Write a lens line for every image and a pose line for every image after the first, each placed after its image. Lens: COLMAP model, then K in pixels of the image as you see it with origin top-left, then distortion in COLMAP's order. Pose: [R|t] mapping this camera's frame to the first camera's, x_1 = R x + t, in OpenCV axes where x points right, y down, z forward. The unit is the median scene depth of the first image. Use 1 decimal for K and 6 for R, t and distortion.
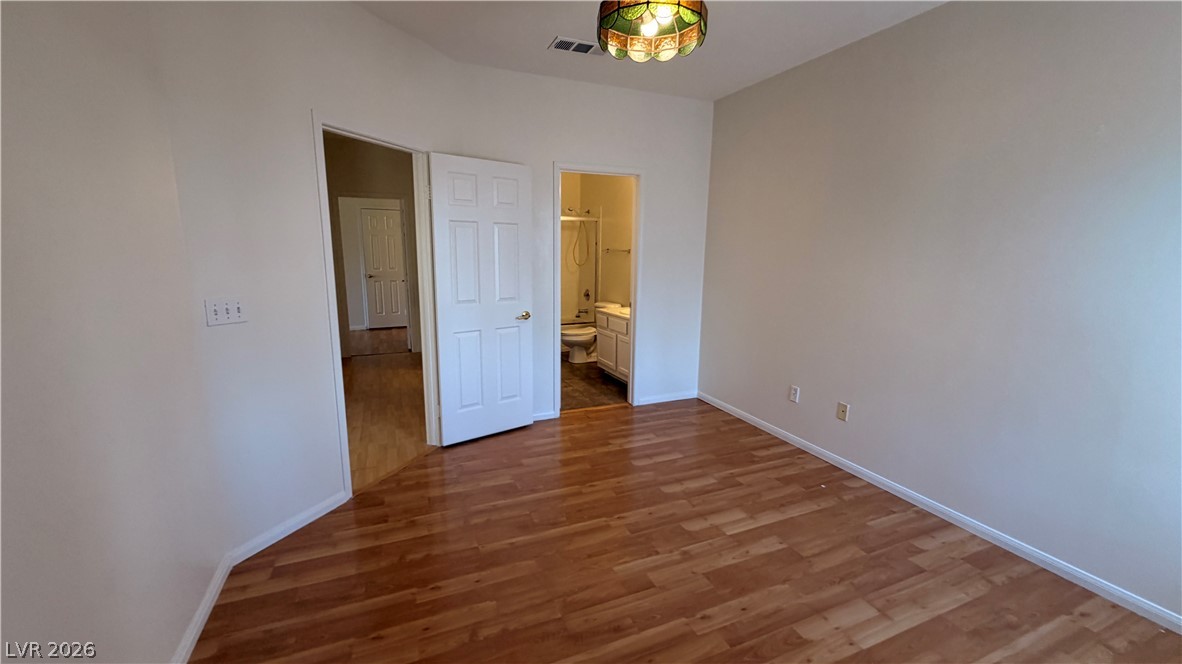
lens RADIAL K [[473.3, 0, 590.3], [0, 473.3, 327.5], [0, 0, 1]] dist [0.001044, -0.000137]
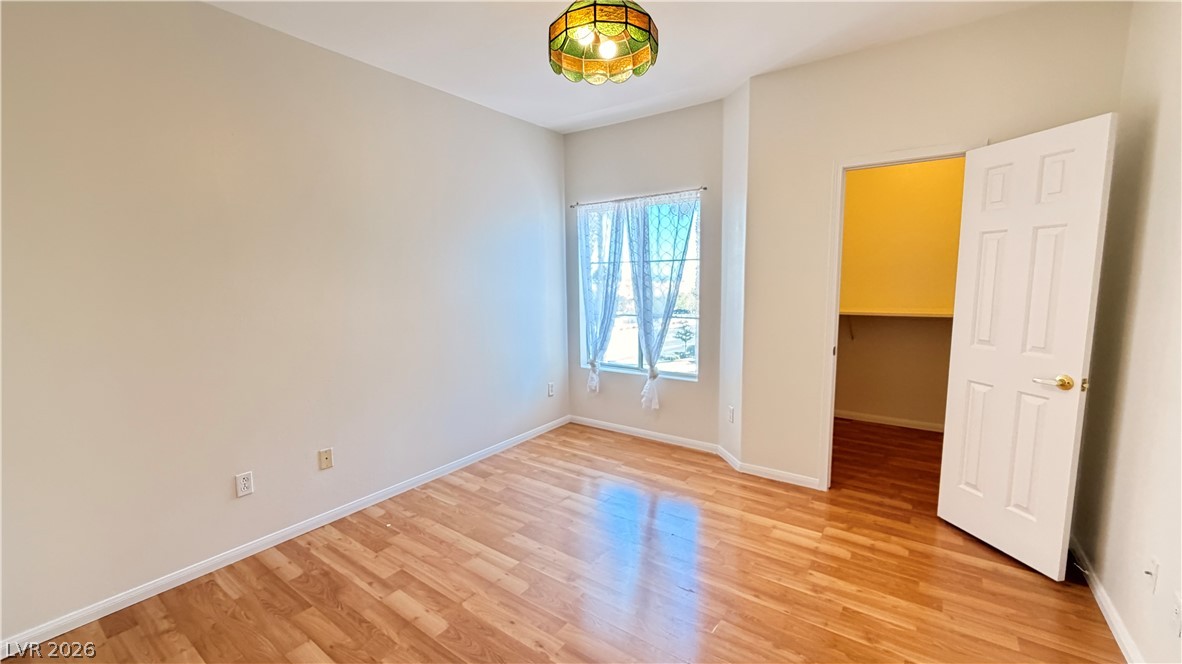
lens RADIAL K [[473.3, 0, 587.4], [0, 473.3, 336.8], [0, 0, 1]] dist [0.001044, -0.000137]
pose [[-0.514219, -0.111637, 0.850362, -0.597843], [0.153136, 0.963609, 0.219107, -0.217640], [-0.843877, 0.242890, -0.478410, 1.315150]]
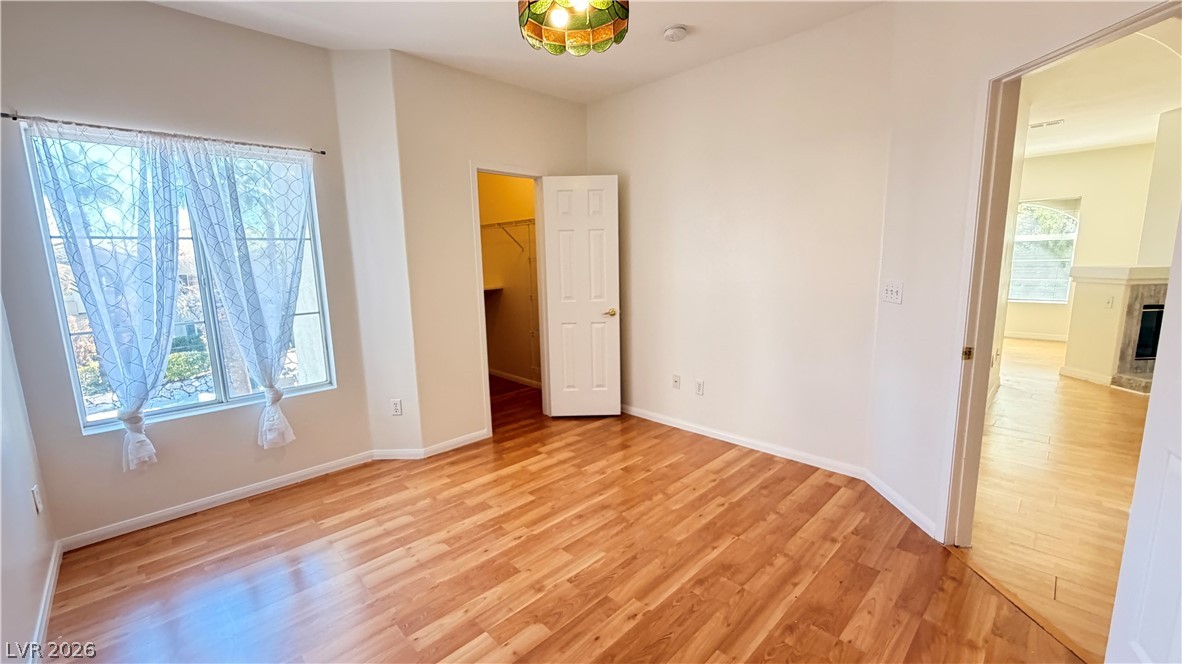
lens RADIAL K [[473.3, 0, 587.2], [0, 473.3, 336.0], [0, 0, 1]] dist [0.001044, -0.000137]
pose [[-0.934105, 0.070432, -0.349981, 0.392056], [-0.044644, 0.949603, 0.310259, -0.247136], [0.354196, 0.305439, -0.883885, 1.663364]]
